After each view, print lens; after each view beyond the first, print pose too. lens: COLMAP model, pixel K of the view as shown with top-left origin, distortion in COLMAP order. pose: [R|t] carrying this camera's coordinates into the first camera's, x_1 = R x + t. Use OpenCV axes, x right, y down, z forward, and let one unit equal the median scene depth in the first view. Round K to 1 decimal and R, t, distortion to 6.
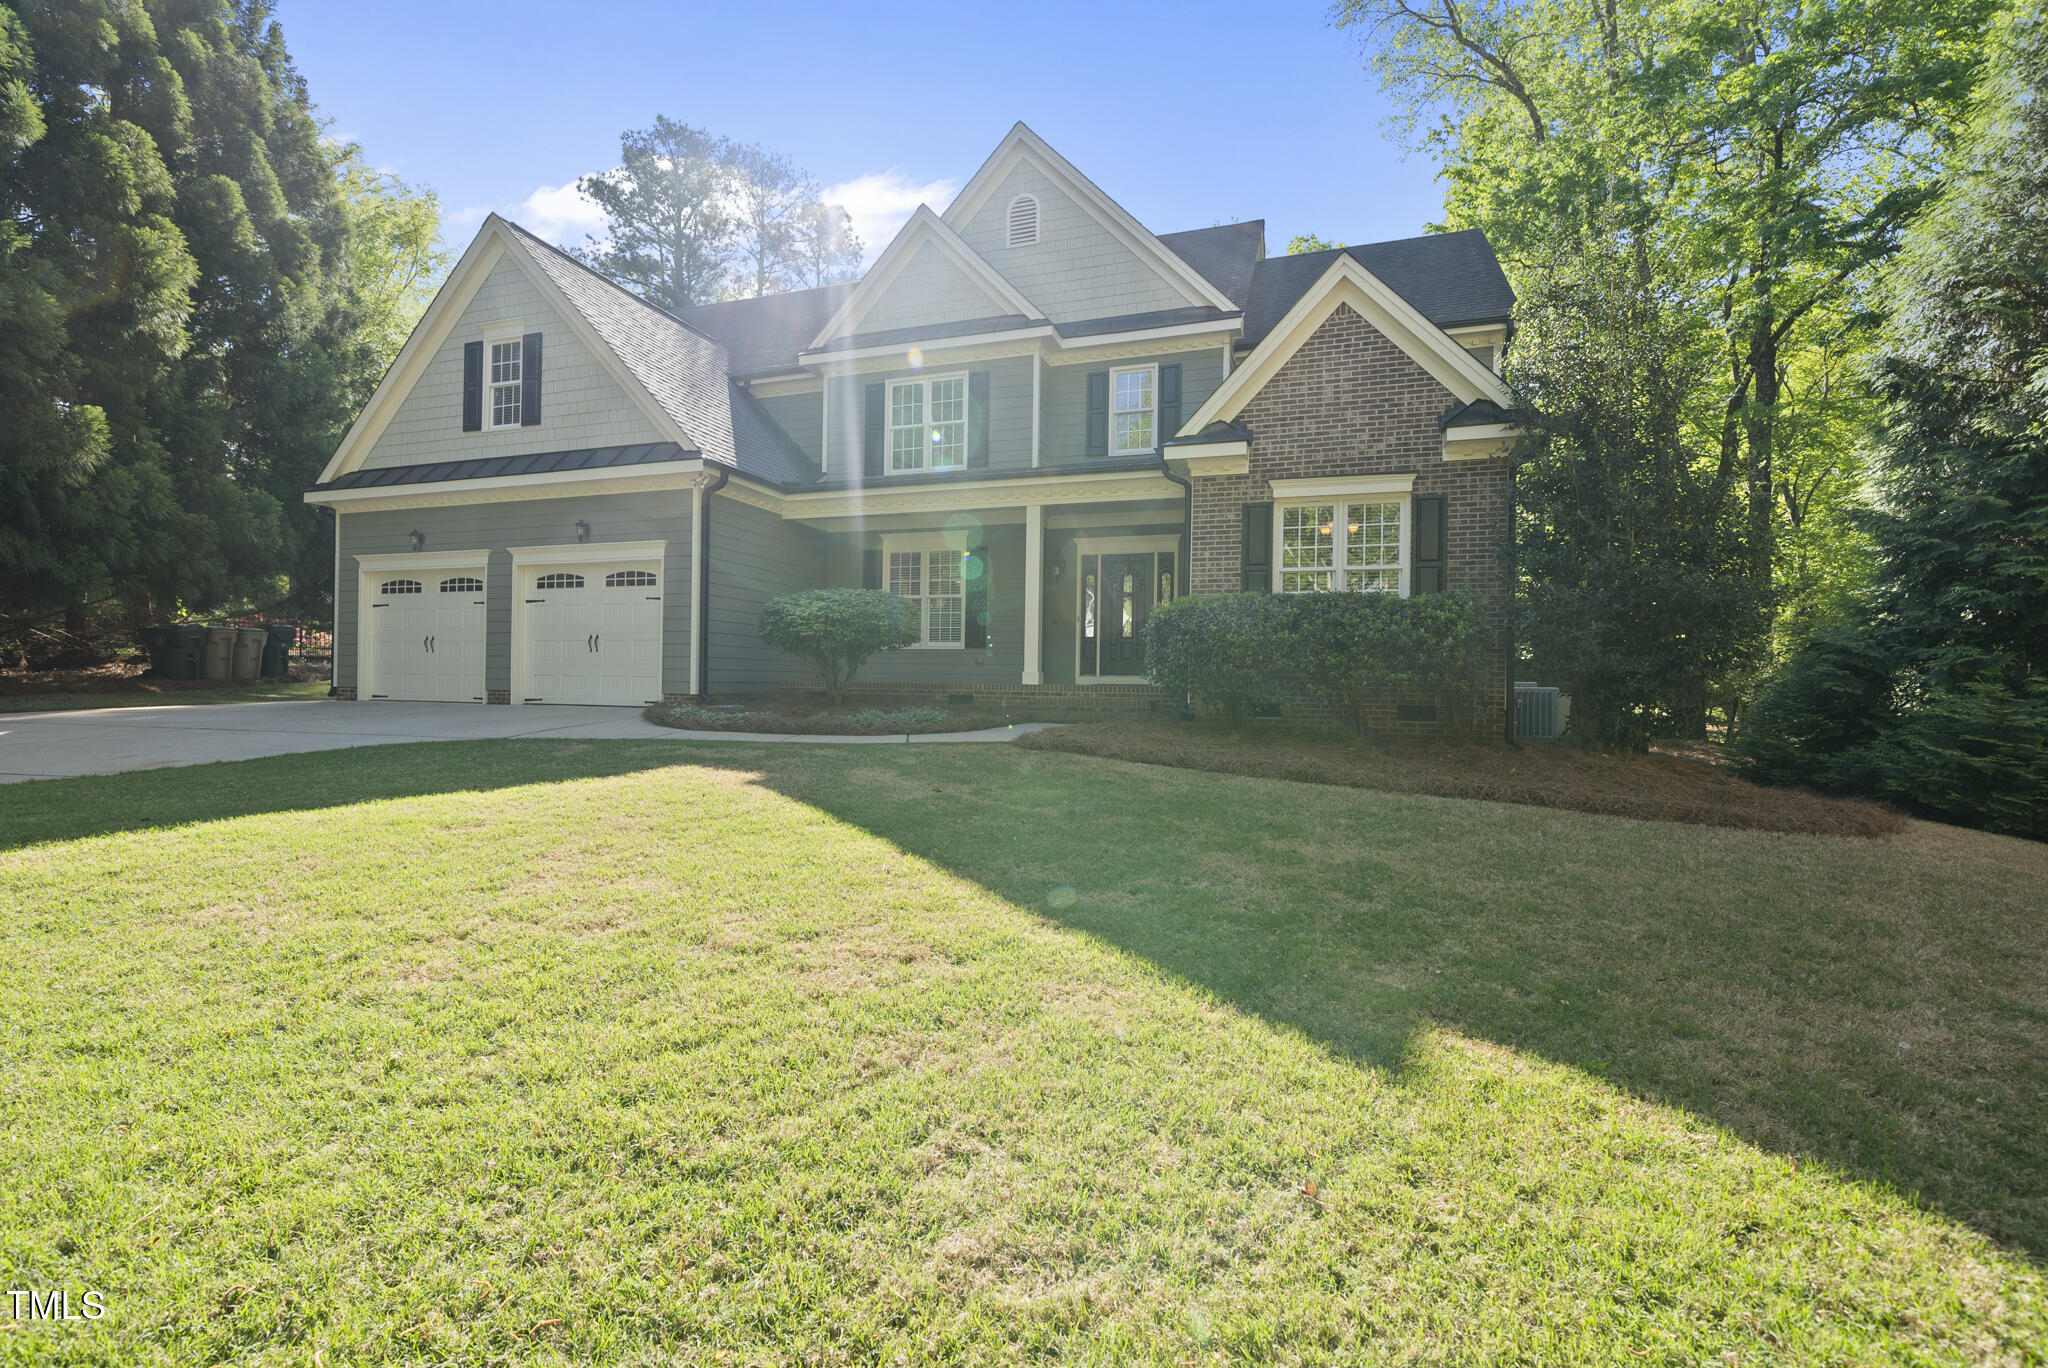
lens RADIAL K [[892.1, 0, 1016.7], [0, 892.1, 683.6], [0, 0, 1]] dist [0.004732, 0.001070]
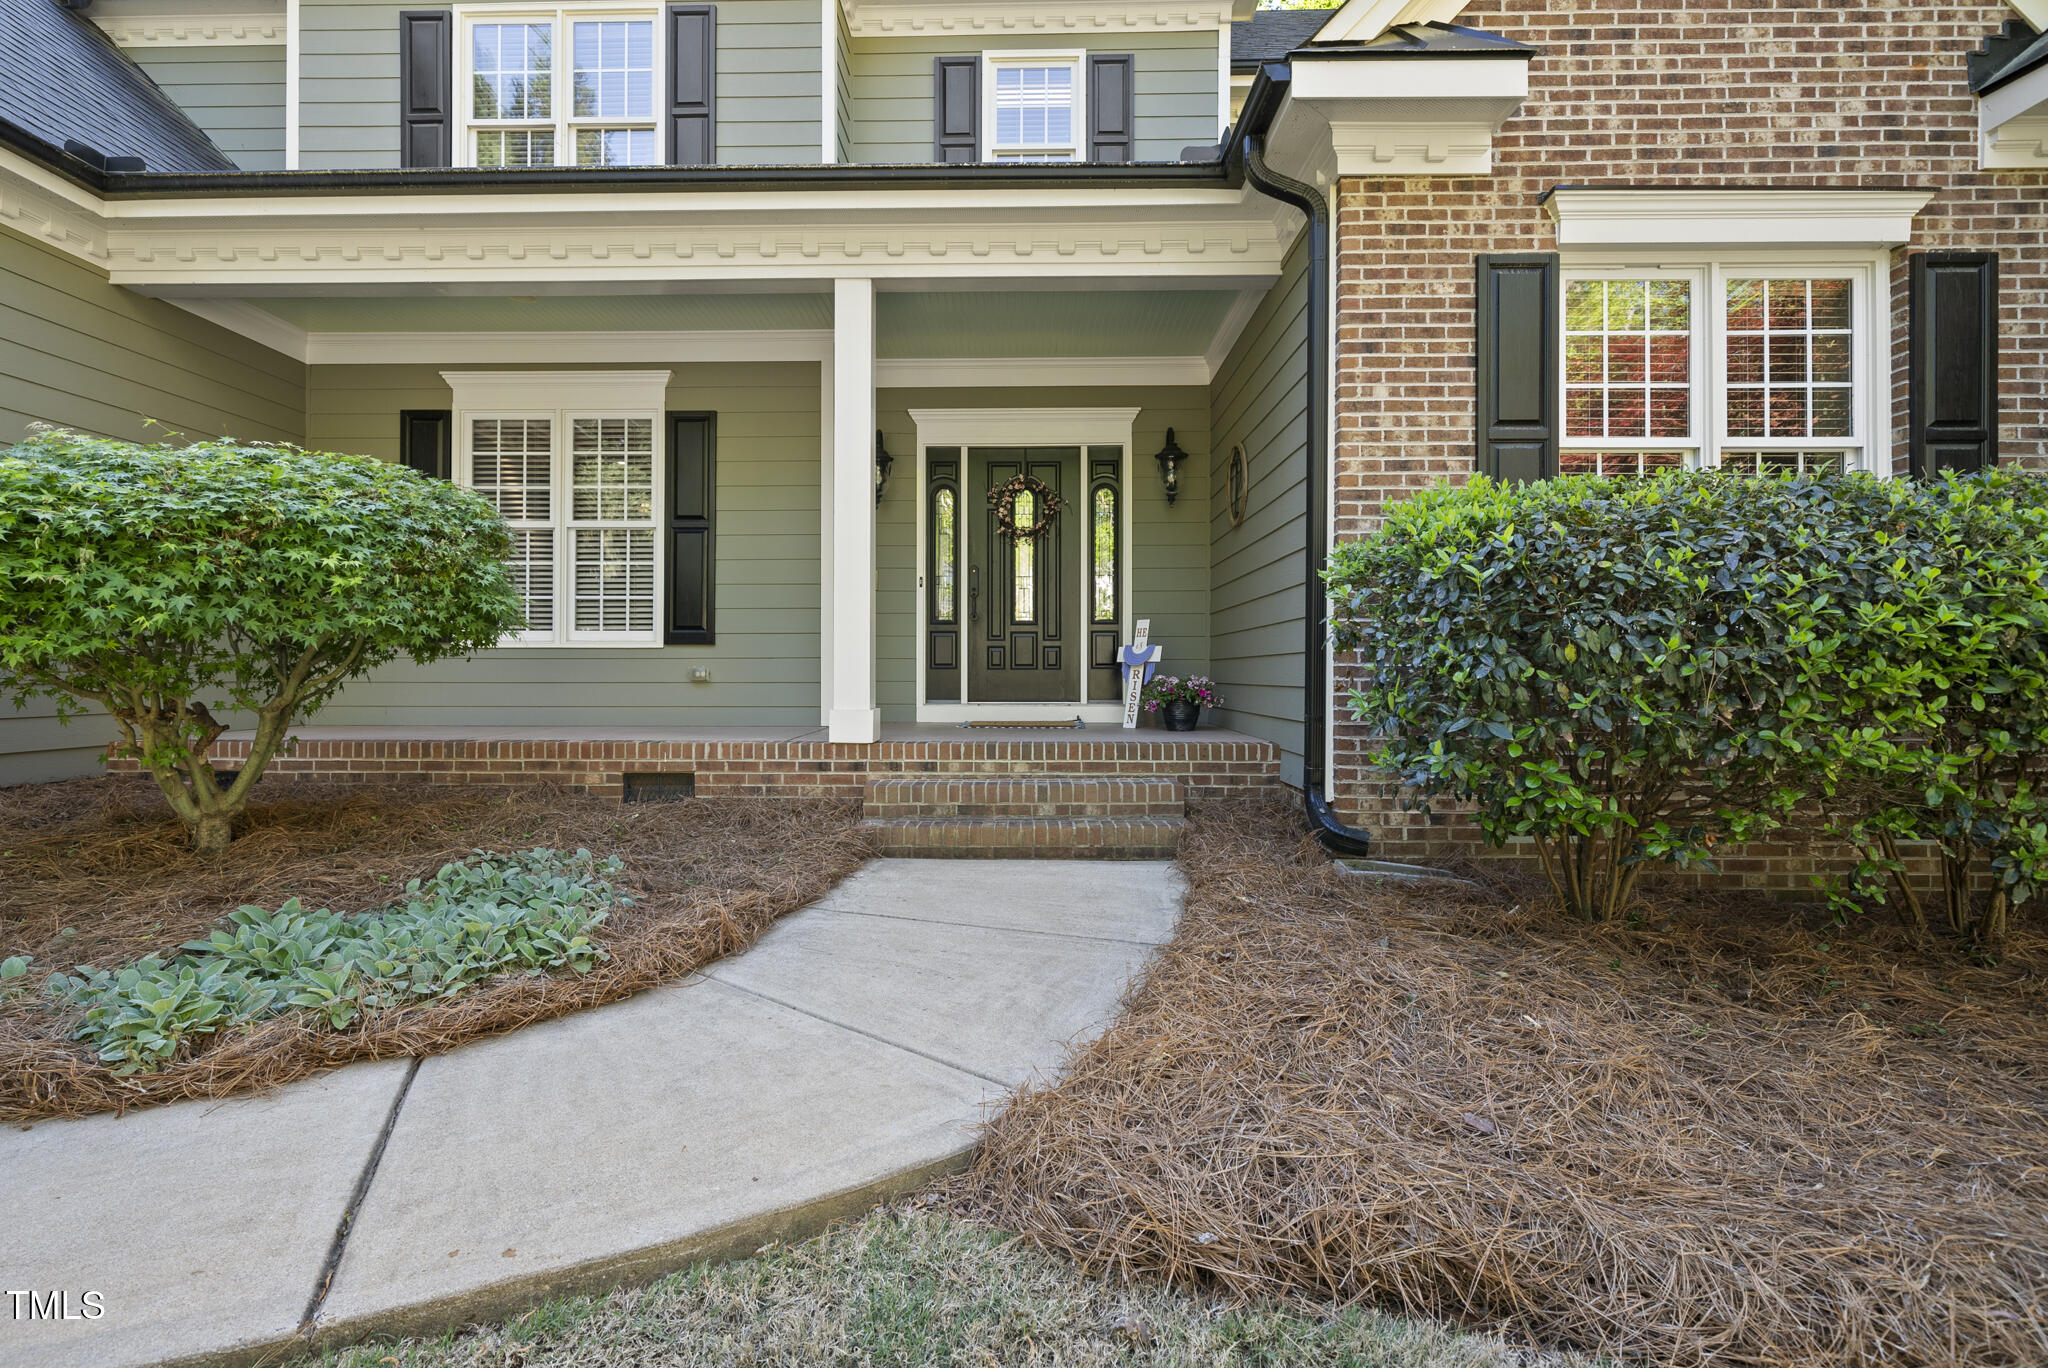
lens RADIAL K [[940.1, 0, 1010.2], [0, 940.1, 672.2], [0, 0, 1]] dist [-0.000699, 0.000539]
pose [[0.953081, -0.011887, 0.302482, -0.038675], [0.011898, 0.999928, 0.001804, -0.027196], [-0.302481, 0.001880, 0.953153, 0.557358]]
